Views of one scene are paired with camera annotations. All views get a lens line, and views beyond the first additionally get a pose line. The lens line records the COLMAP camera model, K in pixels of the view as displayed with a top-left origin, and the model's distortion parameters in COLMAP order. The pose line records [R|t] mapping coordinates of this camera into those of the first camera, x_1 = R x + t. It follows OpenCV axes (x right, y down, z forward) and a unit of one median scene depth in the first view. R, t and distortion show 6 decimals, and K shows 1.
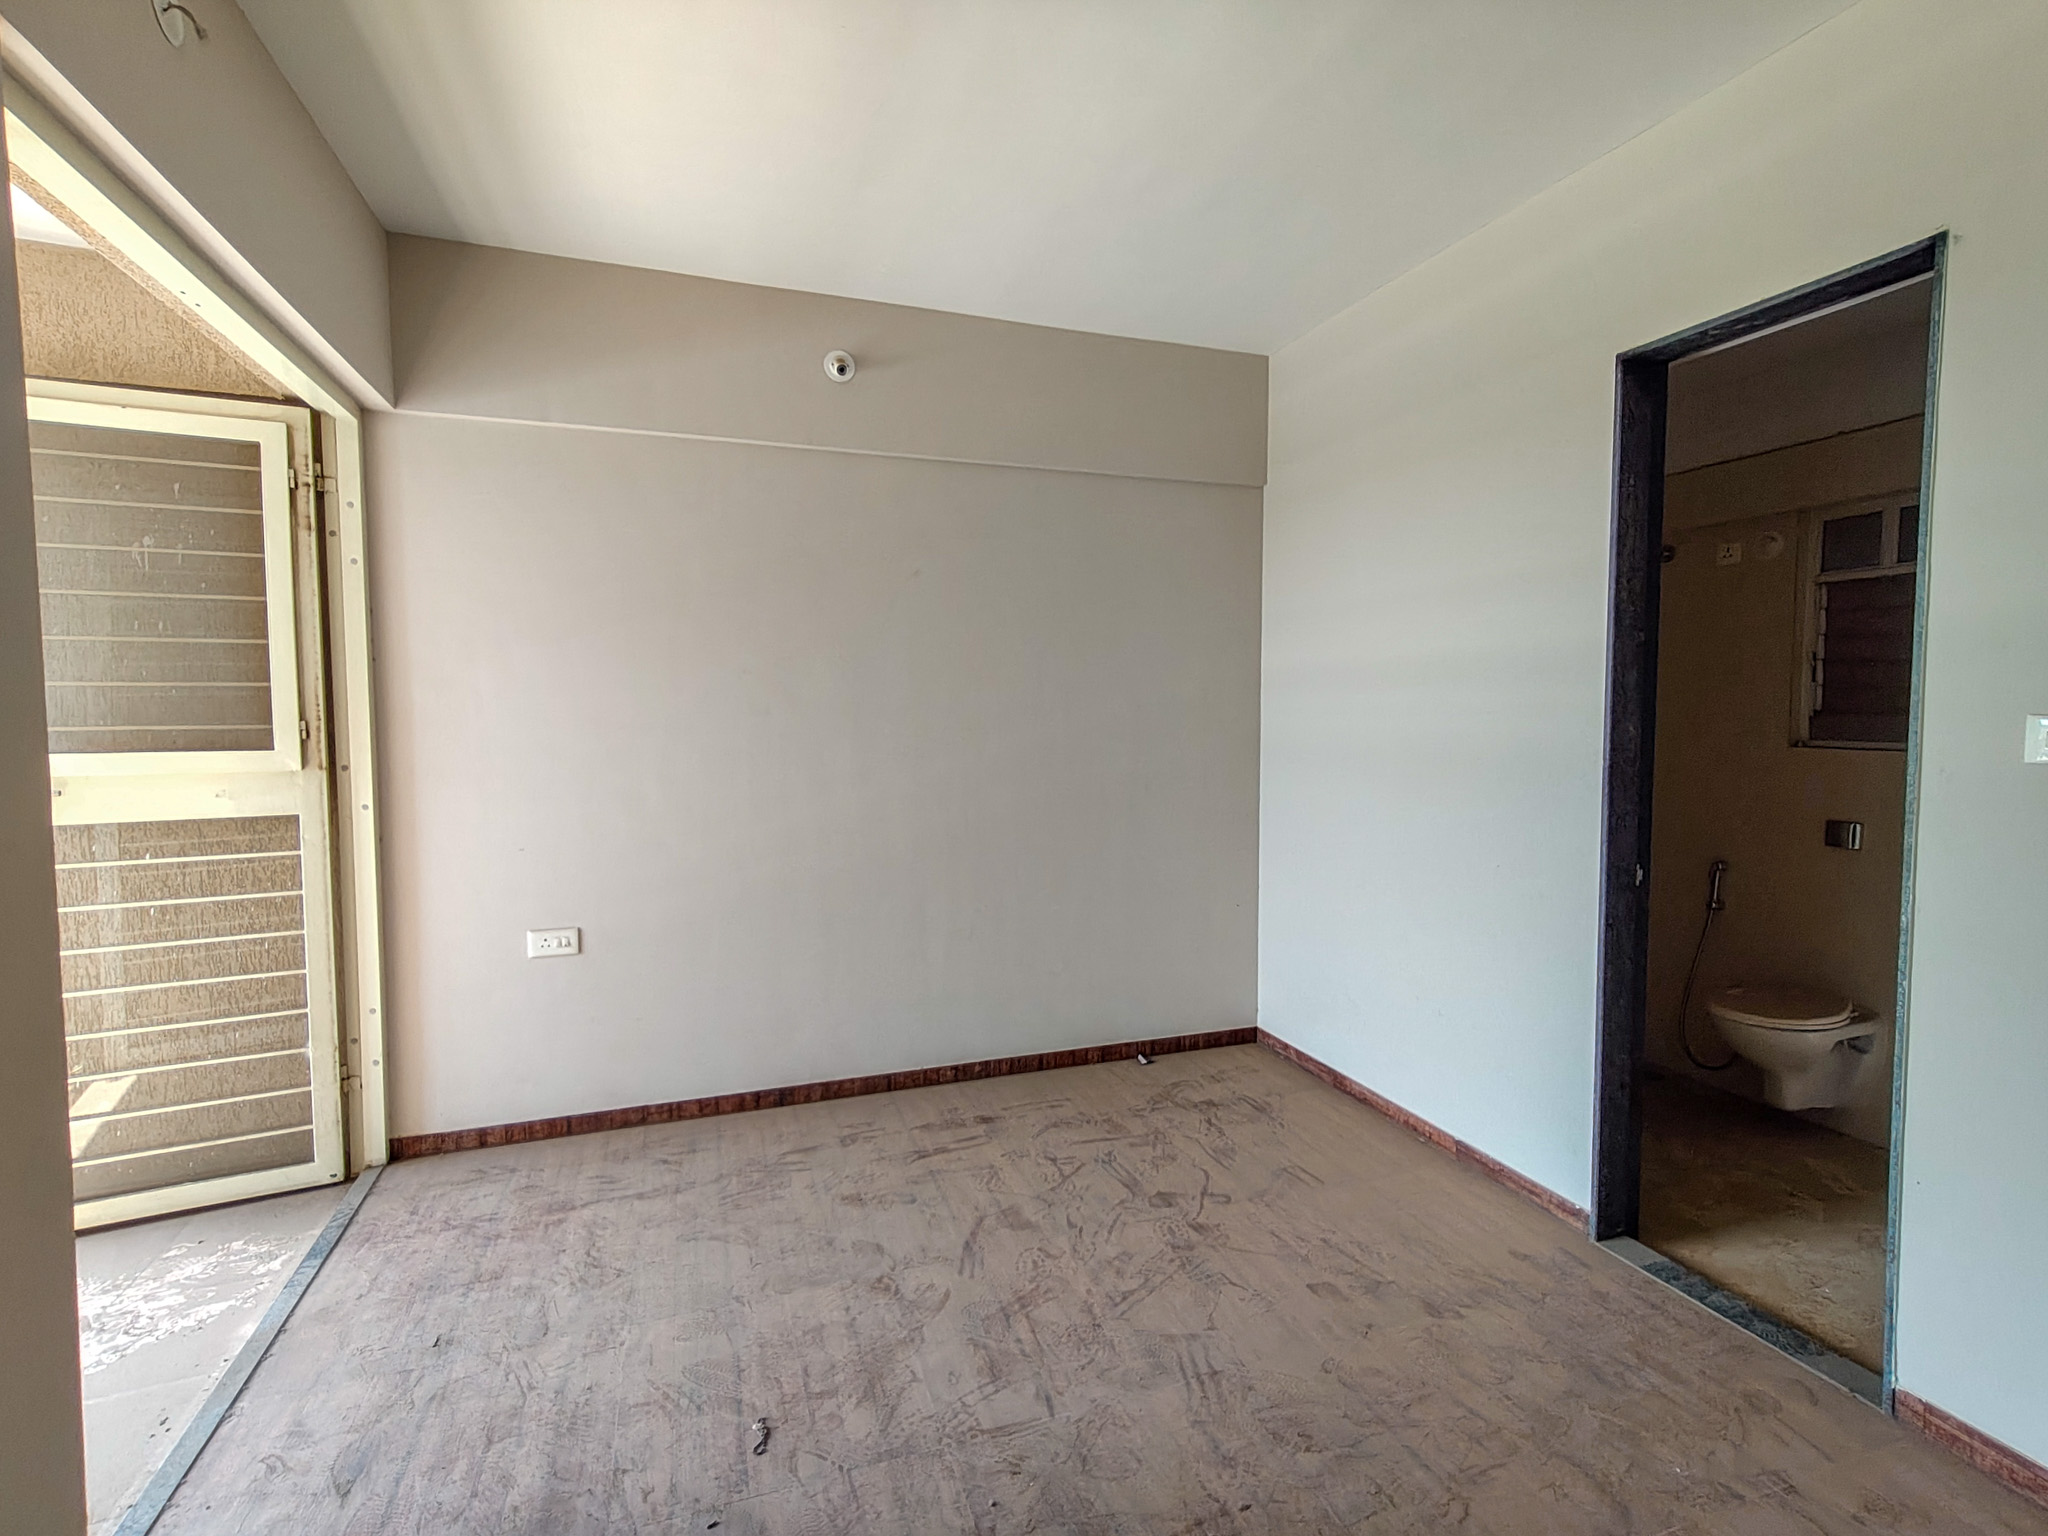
lens RADIAL K [[966.4, 0, 1022.2], [0, 966.4, 756.7], [0, 0, 1]] dist [0.010740, -0.001724]
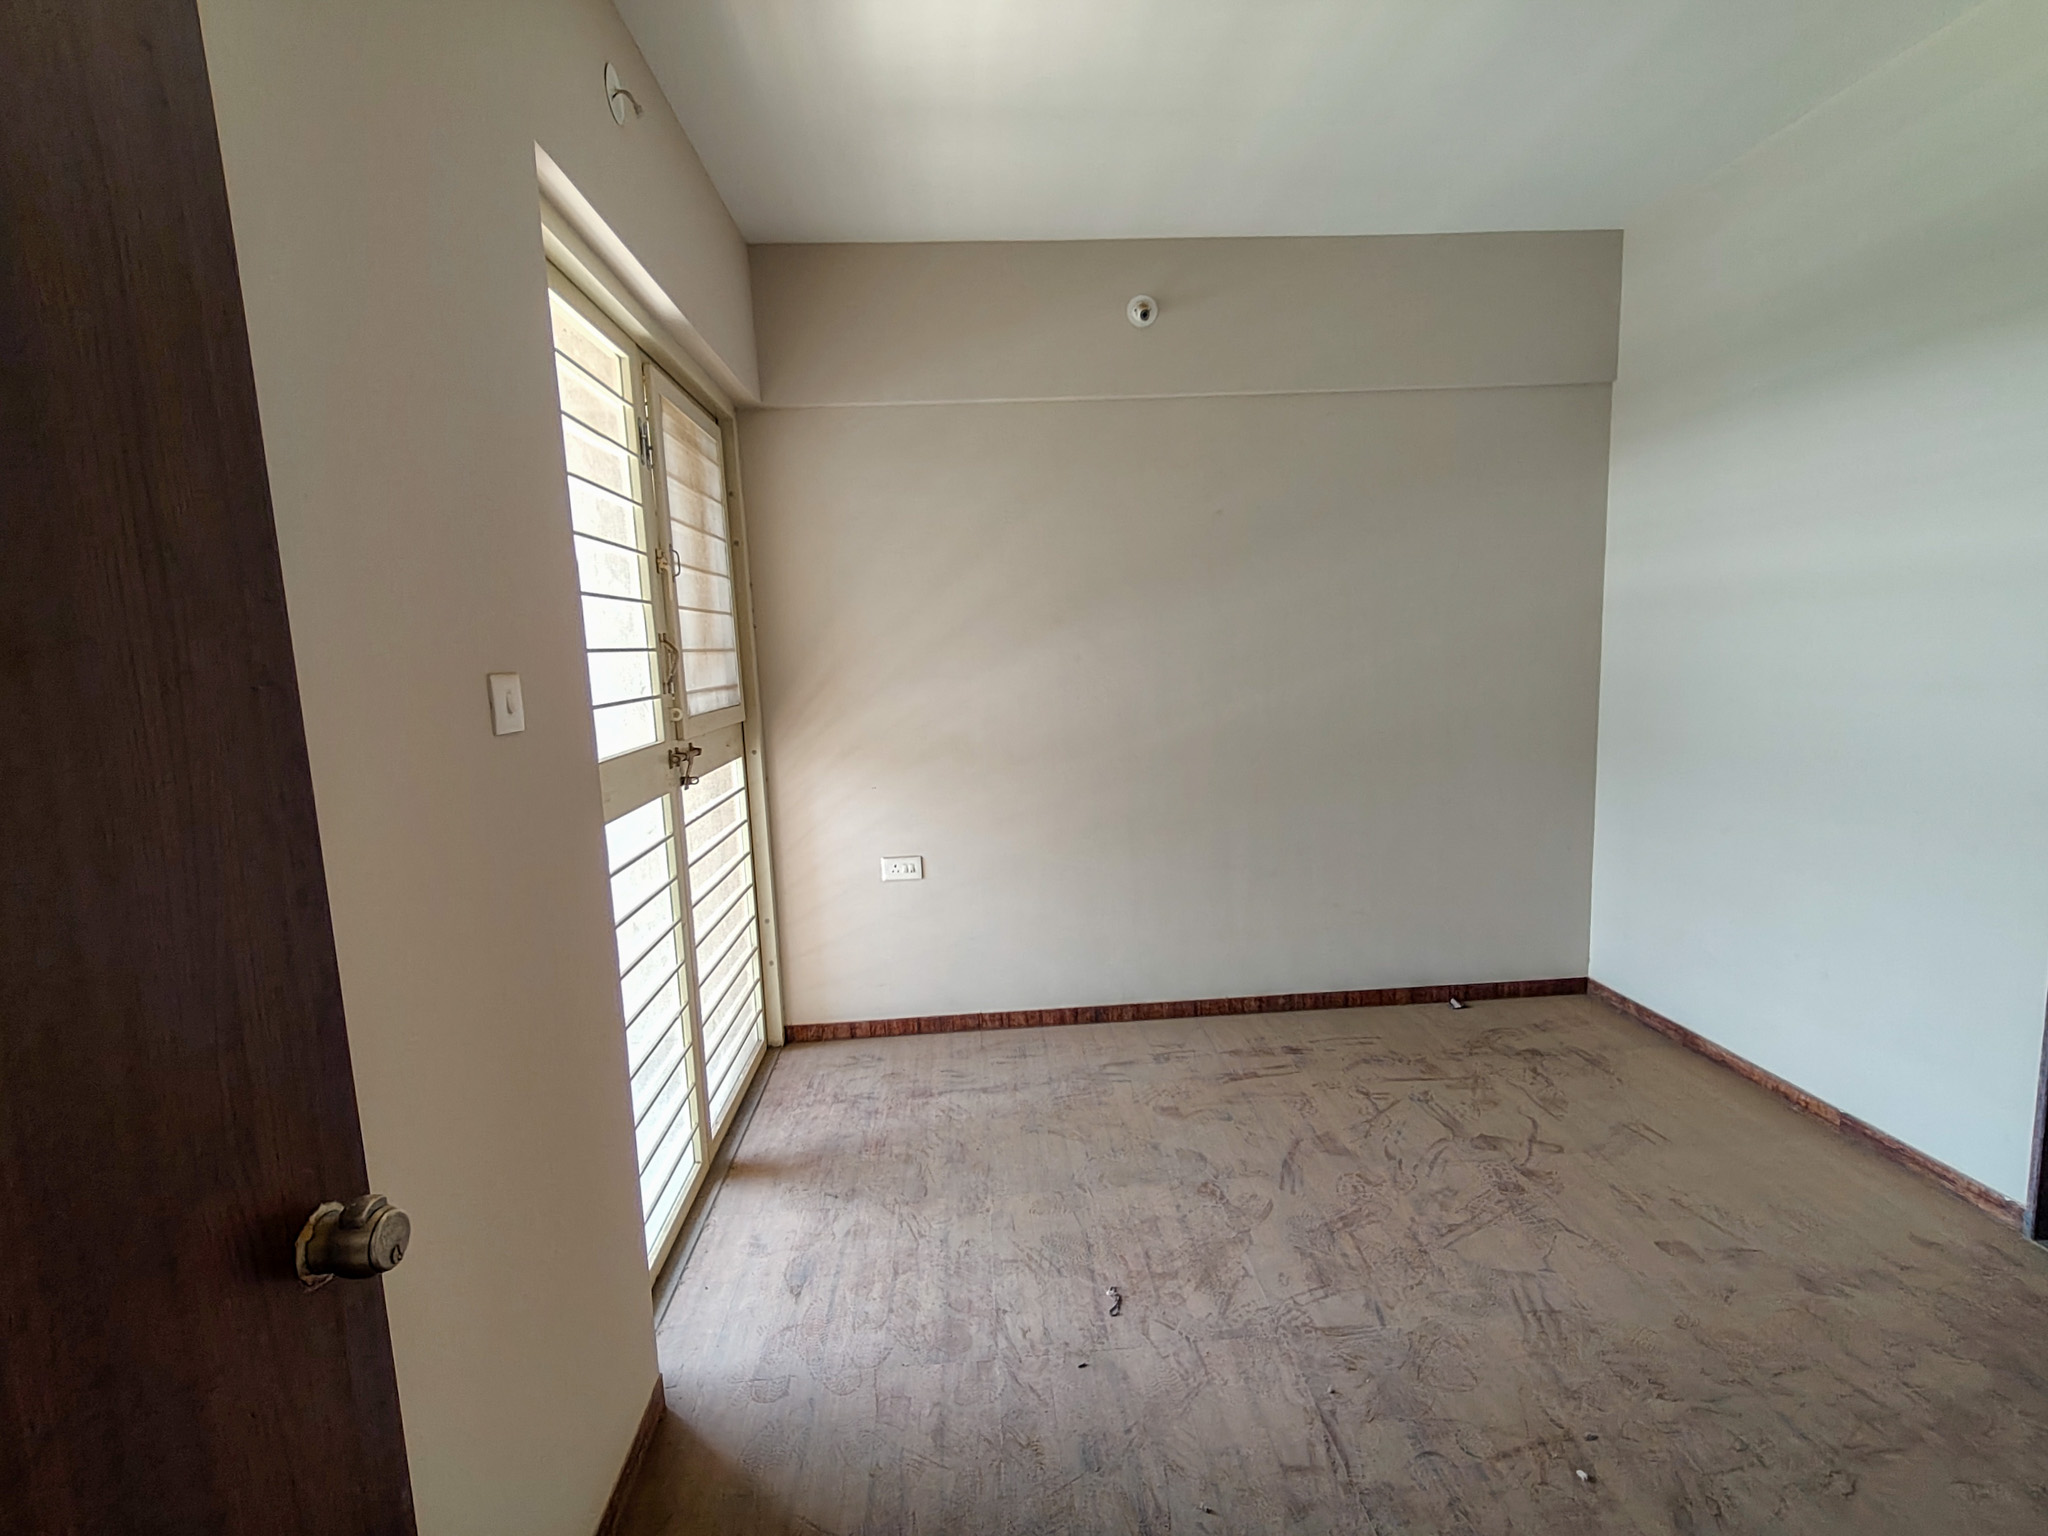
lens RADIAL K [[966.4, 0, 1024.5], [0, 966.4, 773.2], [0, 0, 1]] dist [0.010740, -0.001724]
pose [[0.962604, -0.000312, -0.270912, -0.042007], [0.023692, 0.996265, 0.083034, -0.013446], [0.269874, -0.086347, 0.959016, -0.049863]]
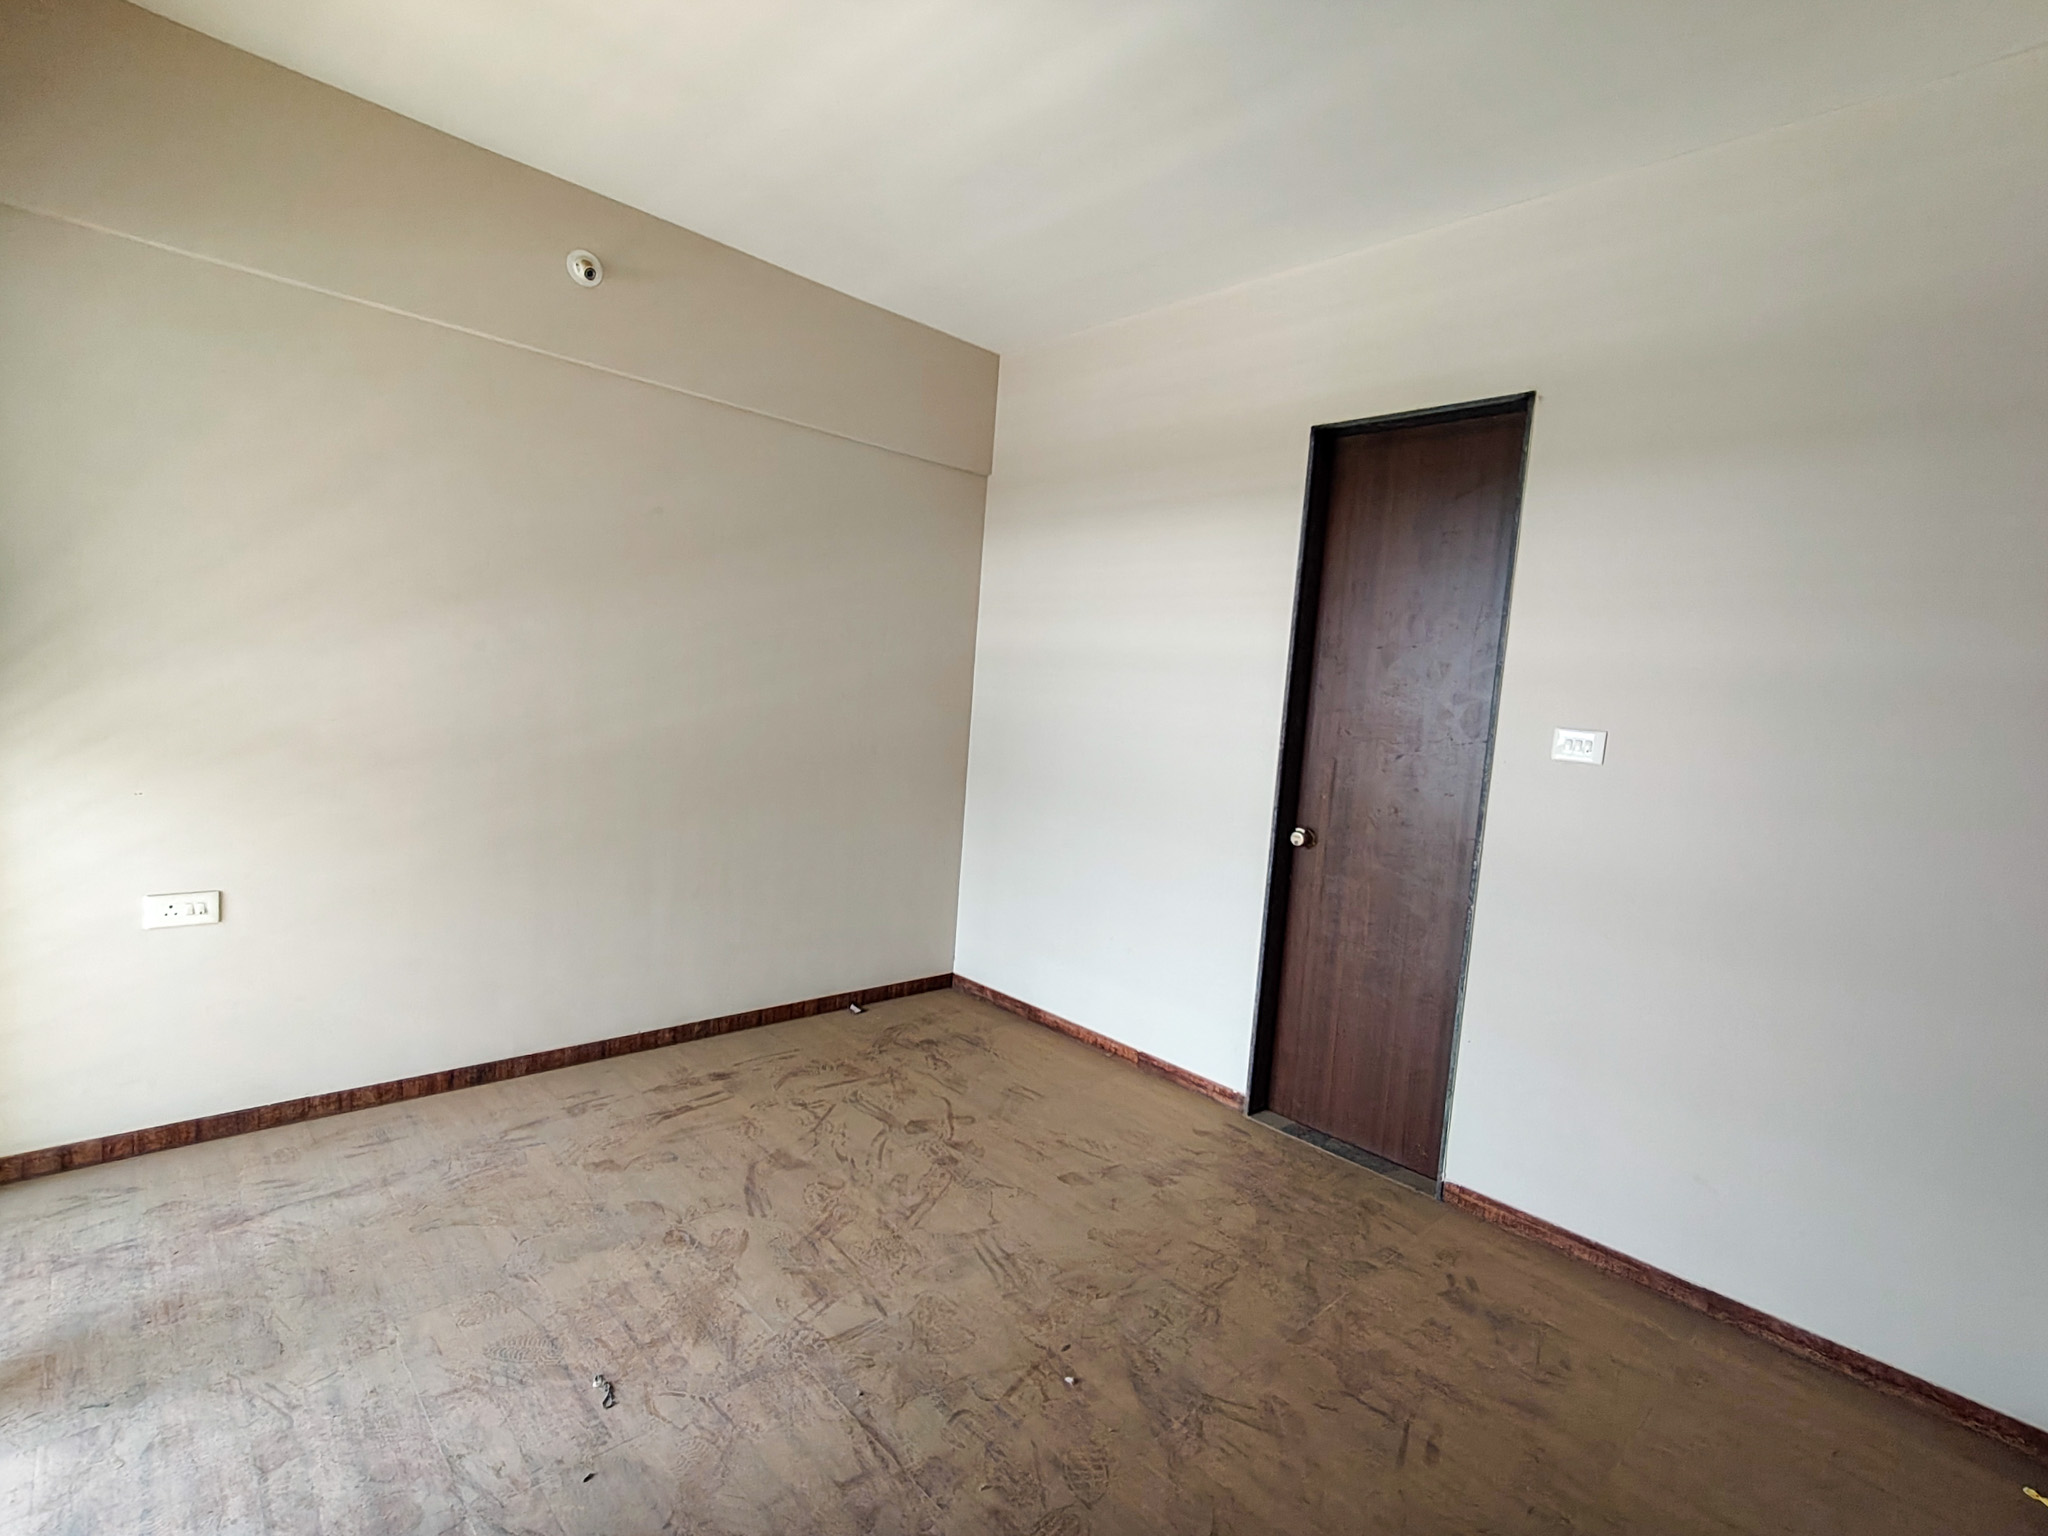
lens RADIAL K [[966.4, 0, 1023.1], [0, 966.4, 772.0], [0, 0, 1]] dist [0.010740, -0.001724]
pose [[0.910485, 0.034241, 0.412121, -0.215184], [-0.054866, 0.997758, 0.038314, 0.009086], [-0.409885, -0.057496, 0.910323, -0.022250]]
